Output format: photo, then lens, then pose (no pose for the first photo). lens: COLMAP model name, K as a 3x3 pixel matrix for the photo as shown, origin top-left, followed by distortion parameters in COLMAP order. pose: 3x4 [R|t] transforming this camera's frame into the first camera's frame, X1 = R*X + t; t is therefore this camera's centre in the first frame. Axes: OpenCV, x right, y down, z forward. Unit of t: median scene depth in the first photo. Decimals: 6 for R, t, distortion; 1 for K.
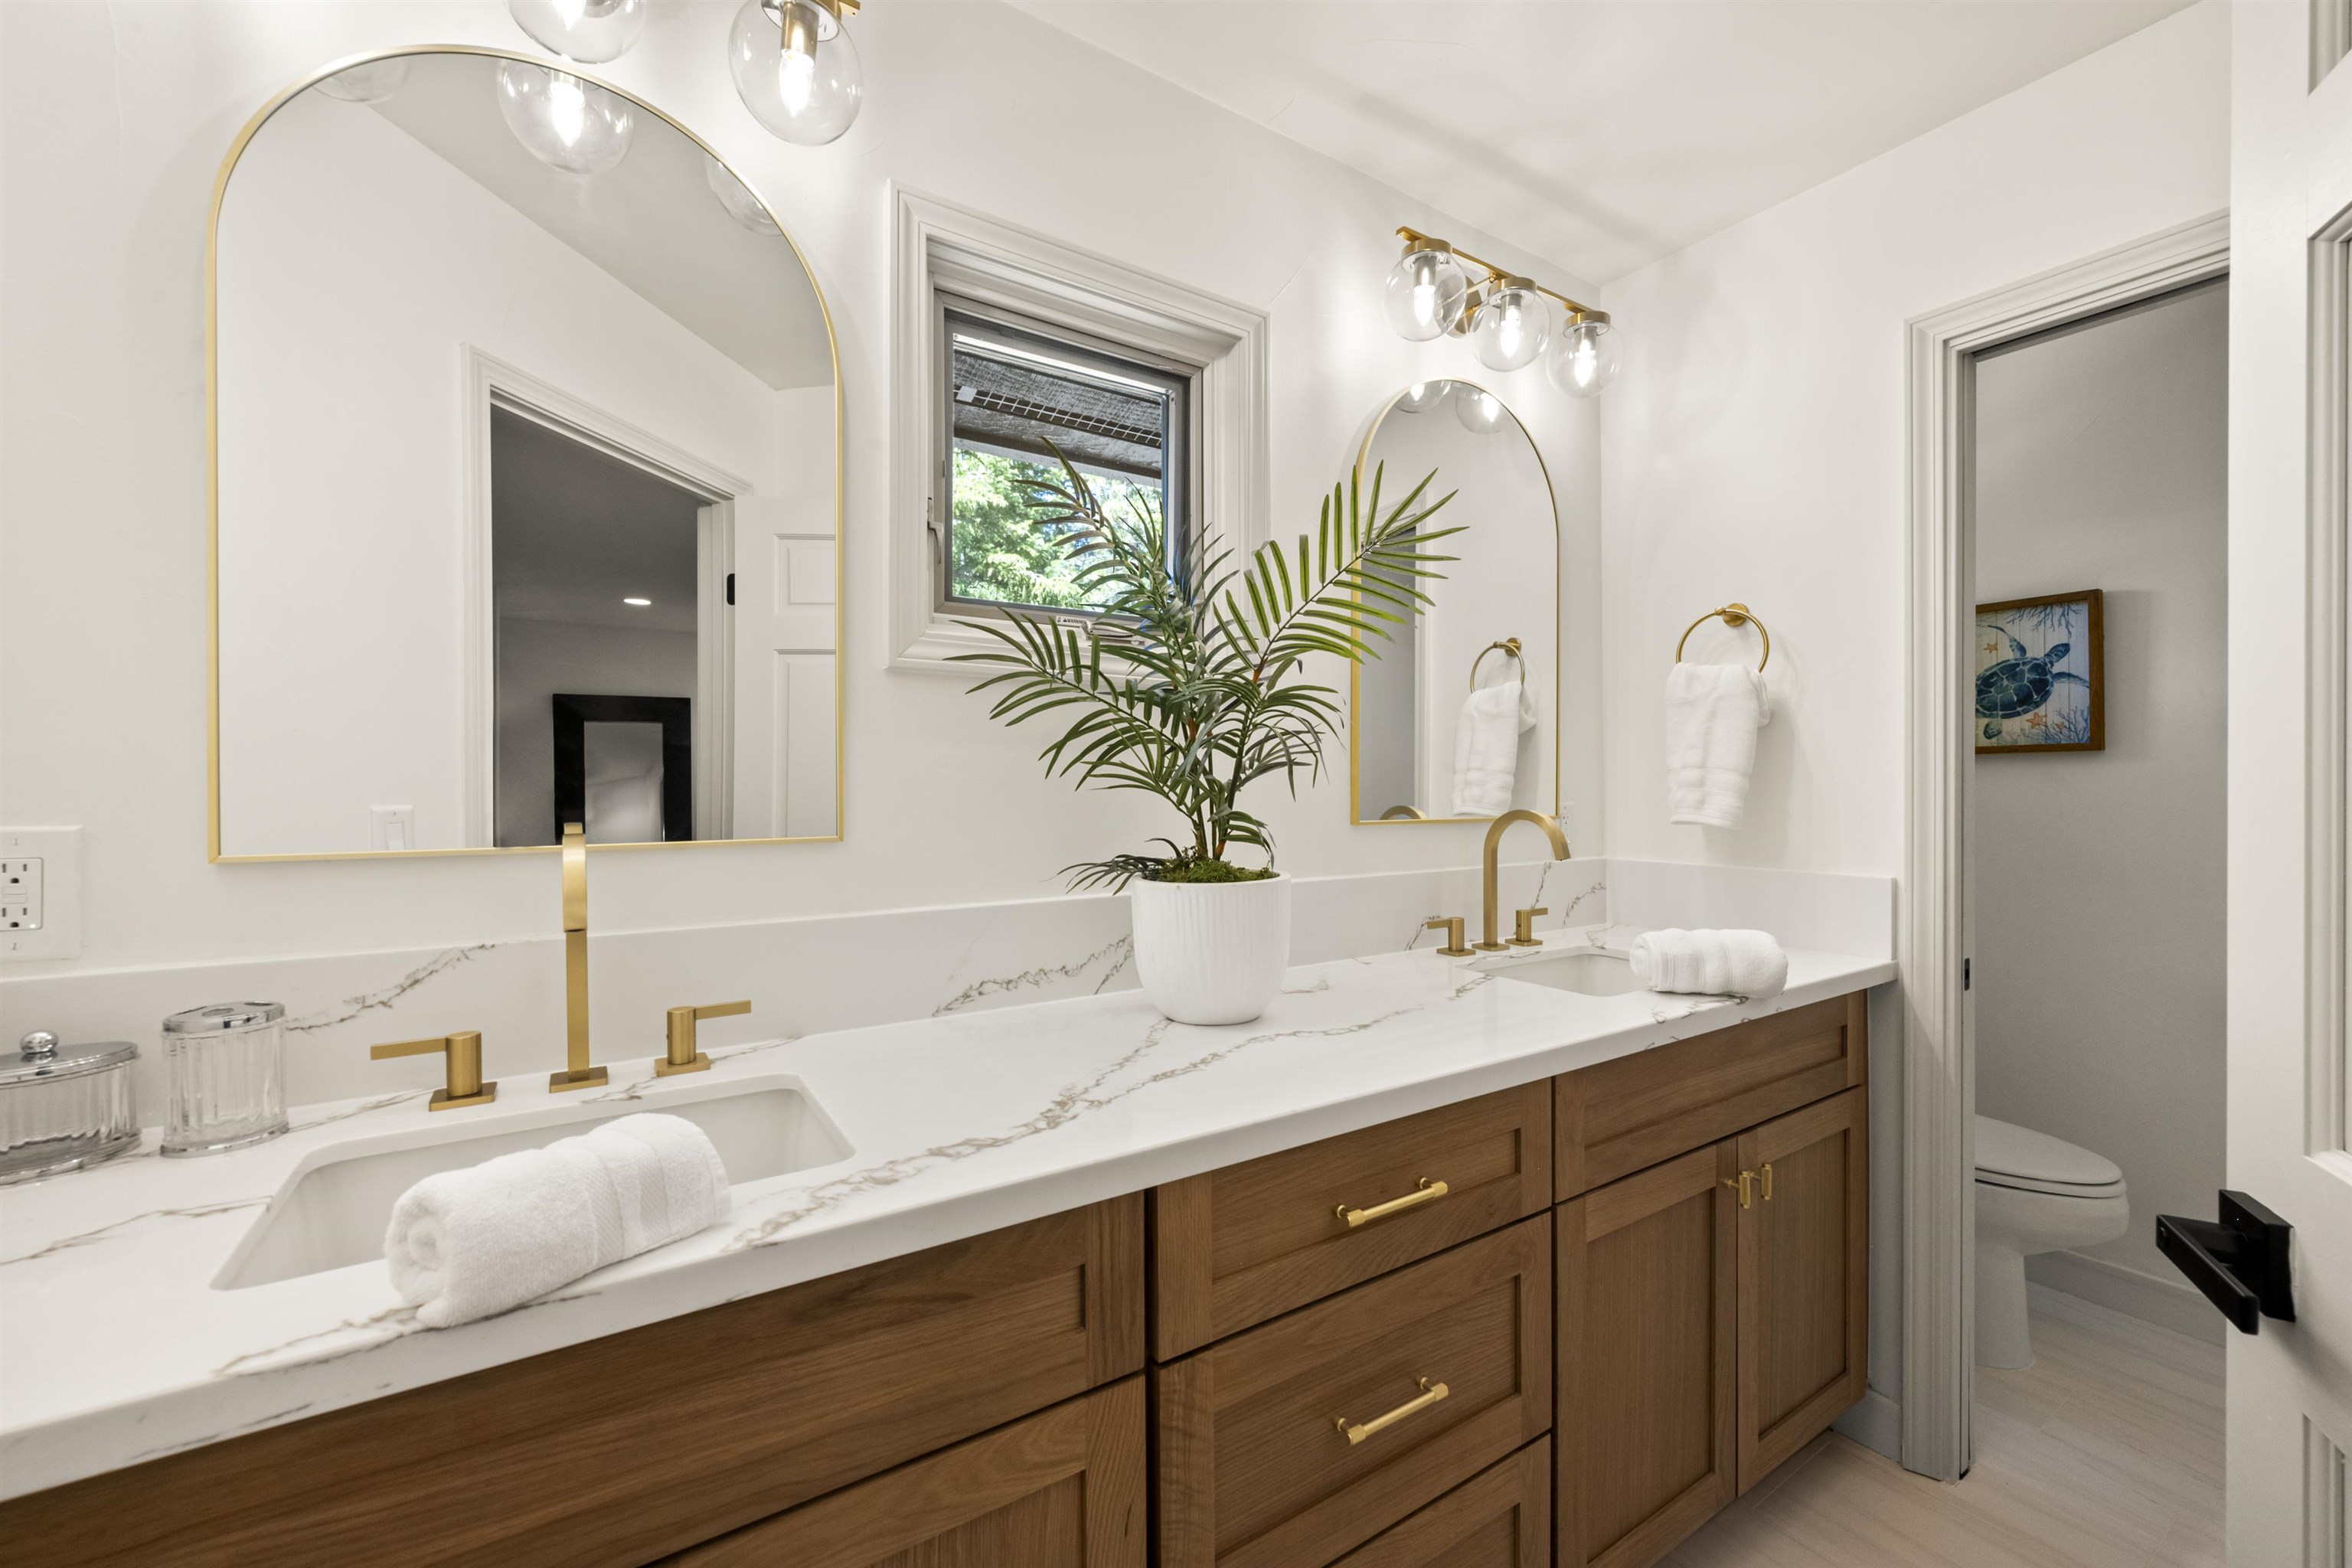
lens RADIAL K [[939.5, 0, 1176.1], [0, 939.5, 783.3], [0, 0, 1]] dist [-0.000788, -0.000051]
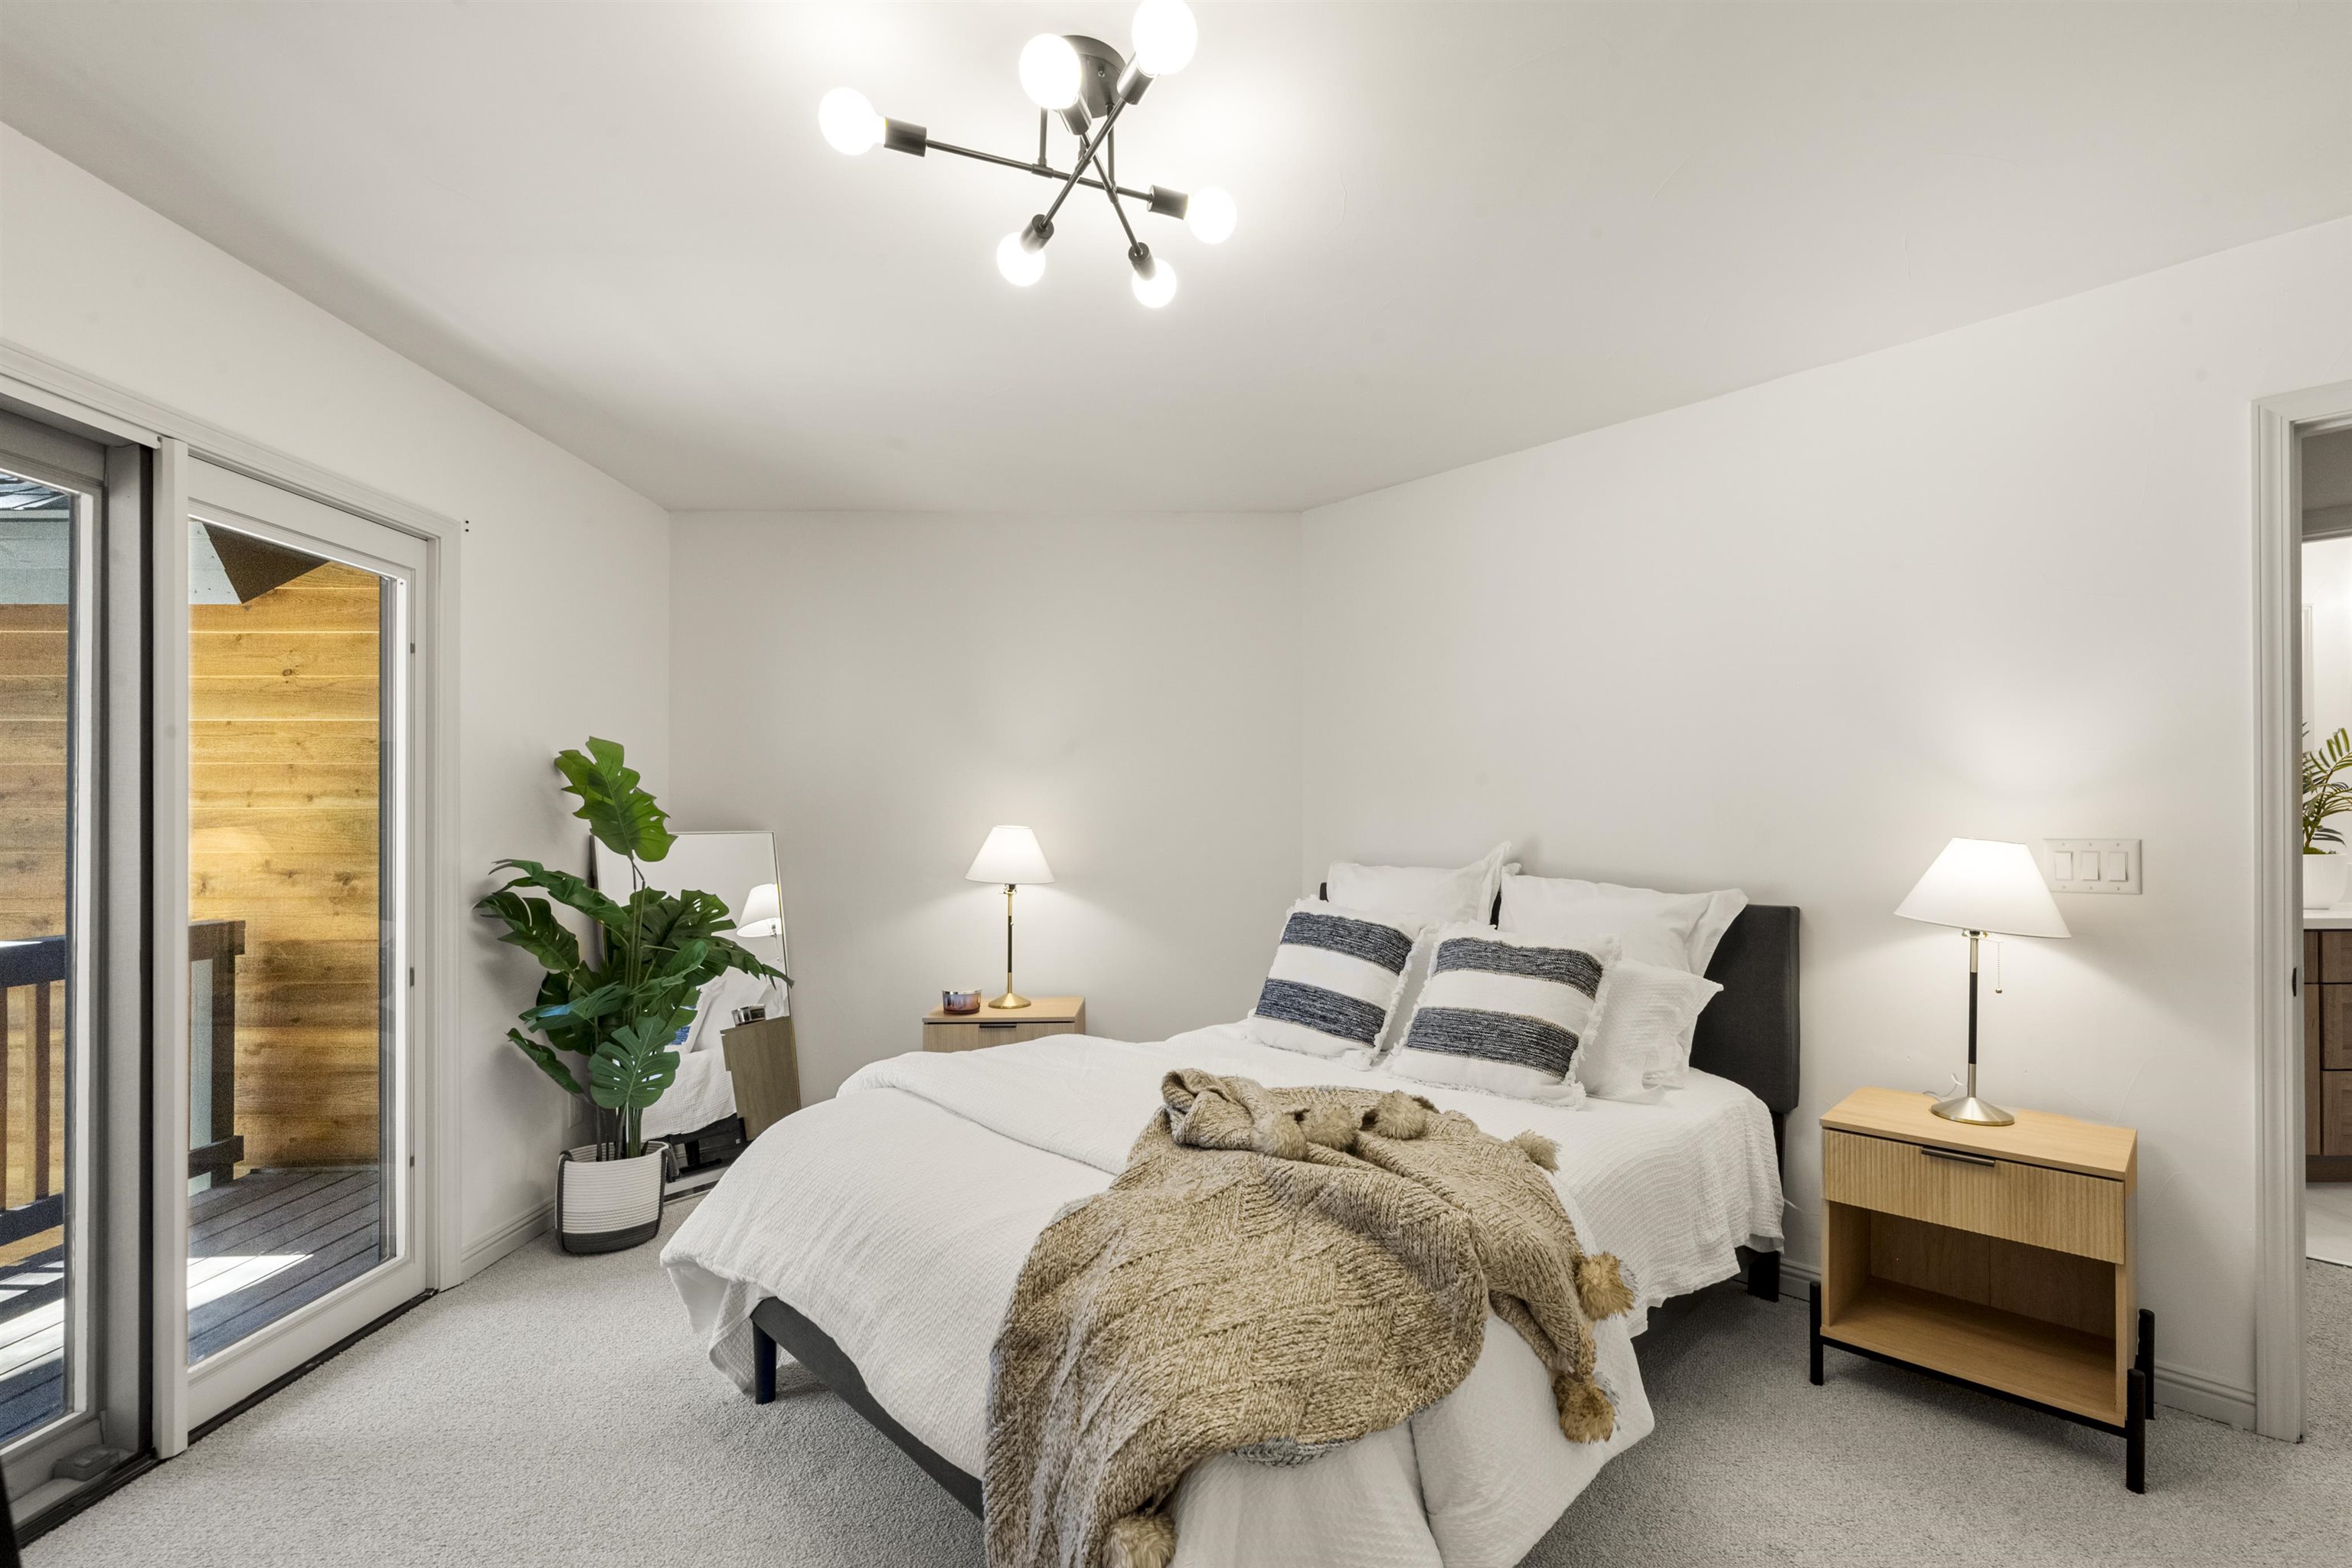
lens RADIAL K [[996.9, 0, 1178.1], [0, 996.9, 796.1], [0, 0, 1]] dist [0.000047, -0.000023]
pose [[0.832218, -0.003540, -0.554438, -1.105493], [-0.000708, 0.999972, -0.007446, -0.038509], [0.554449, 0.006589, 0.832192, -3.280866]]
